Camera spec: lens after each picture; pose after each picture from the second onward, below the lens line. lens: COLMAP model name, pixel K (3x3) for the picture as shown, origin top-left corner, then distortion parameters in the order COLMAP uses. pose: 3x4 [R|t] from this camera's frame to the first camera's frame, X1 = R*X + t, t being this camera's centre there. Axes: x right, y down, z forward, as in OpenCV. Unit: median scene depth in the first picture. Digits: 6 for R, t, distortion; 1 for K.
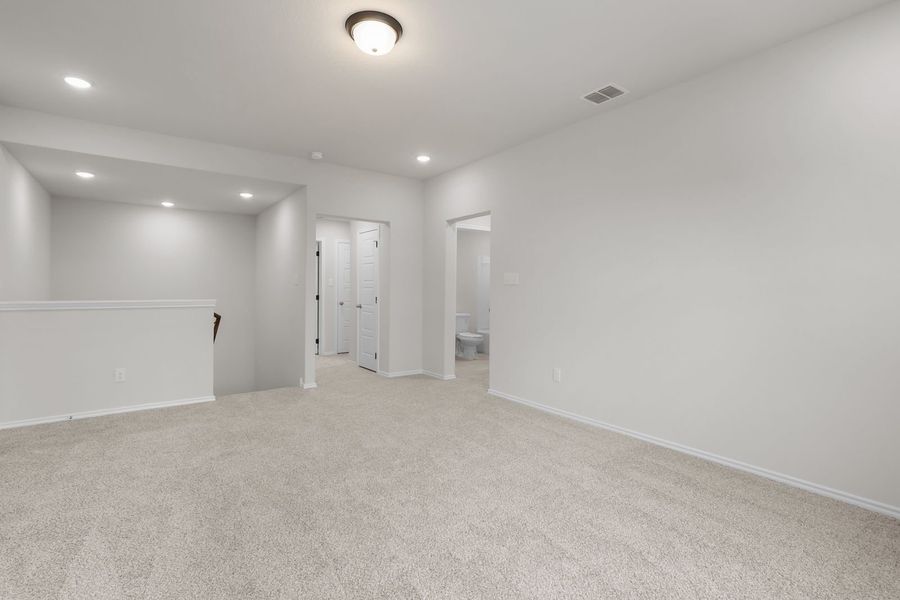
lens RADIAL K [[429.4, 0, 446.0], [0, 429.4, 287.4], [0, 0, 1]] dist [-0.000473, 0.000026]
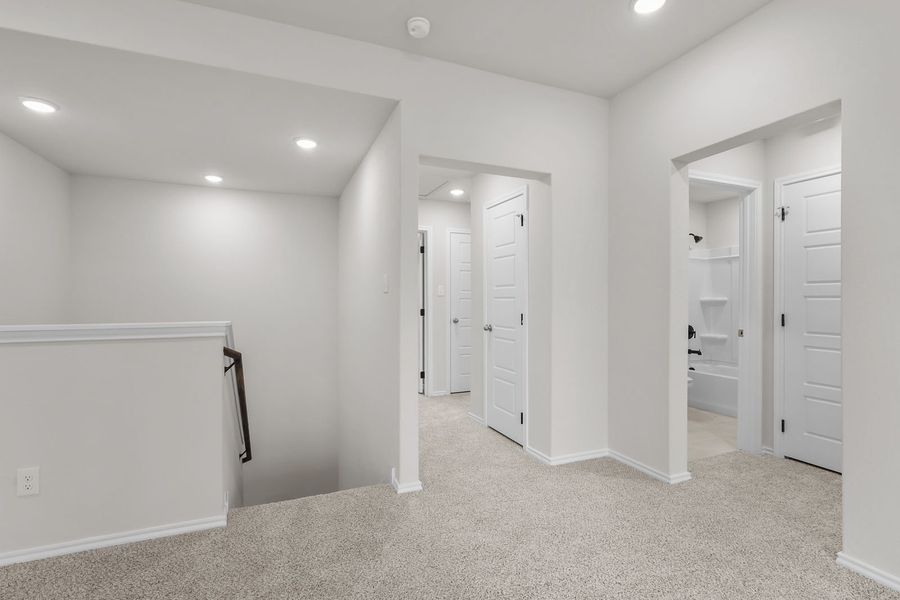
lens RADIAL K [[413.9, 0, 448.3], [0, 413.9, 303.1], [0, 0, 1]] dist [-0.000380, -0.000050]
pose [[0.974052, -0.004173, -0.226284, -0.135663], [0.006395, 0.999938, 0.009085, 0.003085], [0.226232, -0.010296, 0.974019, 0.454489]]
